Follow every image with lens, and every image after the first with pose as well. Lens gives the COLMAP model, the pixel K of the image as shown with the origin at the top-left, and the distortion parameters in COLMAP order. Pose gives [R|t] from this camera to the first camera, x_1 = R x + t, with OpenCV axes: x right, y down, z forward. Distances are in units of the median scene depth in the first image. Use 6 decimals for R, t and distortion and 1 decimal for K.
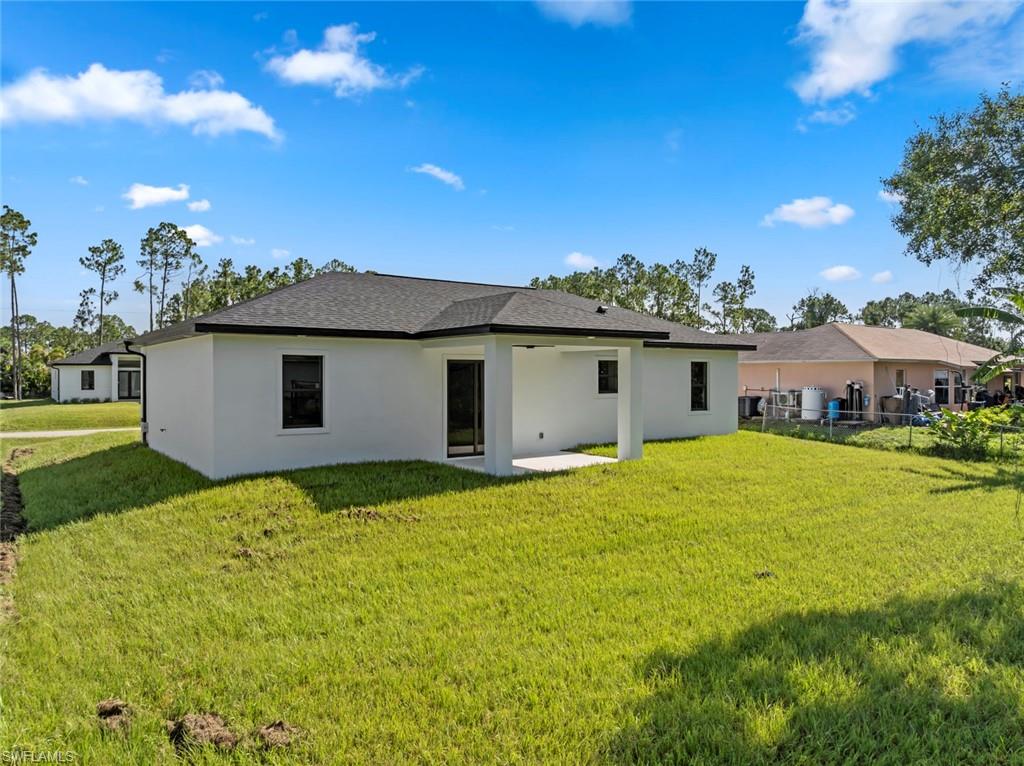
lens RADIAL K [[719.5, 0, 512.0], [0, 719.5, 383.0], [0, 0, 1]] dist [-0.033893, 0.000287]
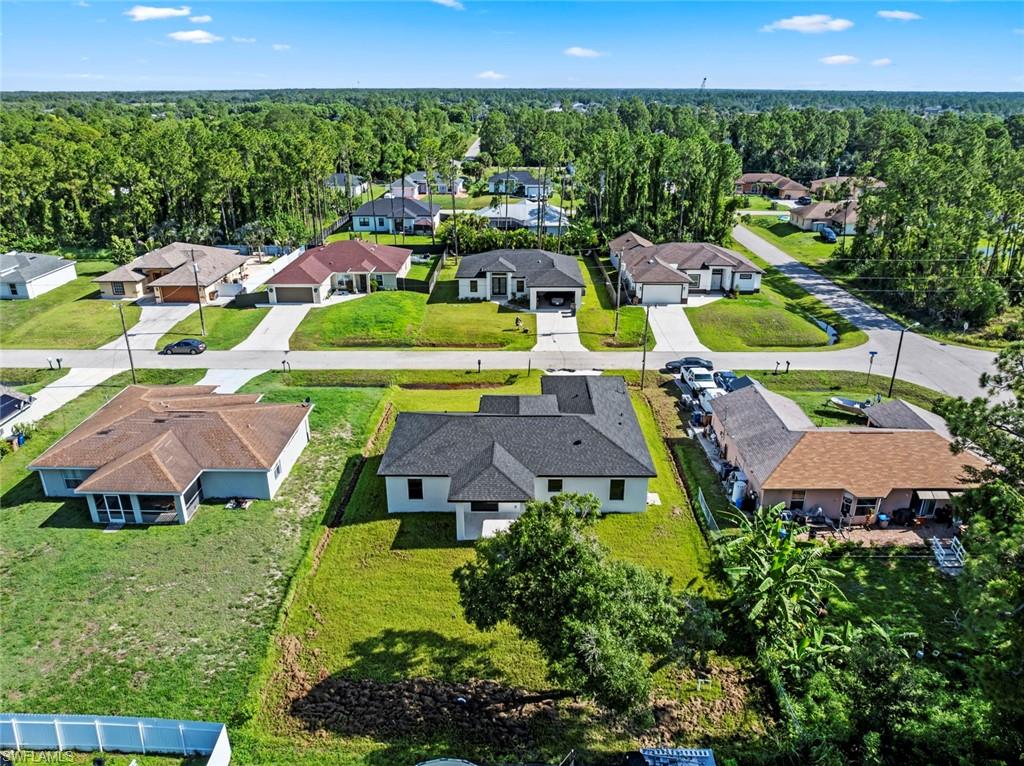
lens RADIAL K [[719.5, 0, 512.0], [0, 719.5, 383.0], [0, 0, 1]] dist [-0.033893, 0.000287]
pose [[0.803082, 0.223313, -0.552441, 2.917122], [-0.007560, 0.930862, 0.365293, -2.746160], [0.595821, -0.289184, 0.749246, -1.591928]]
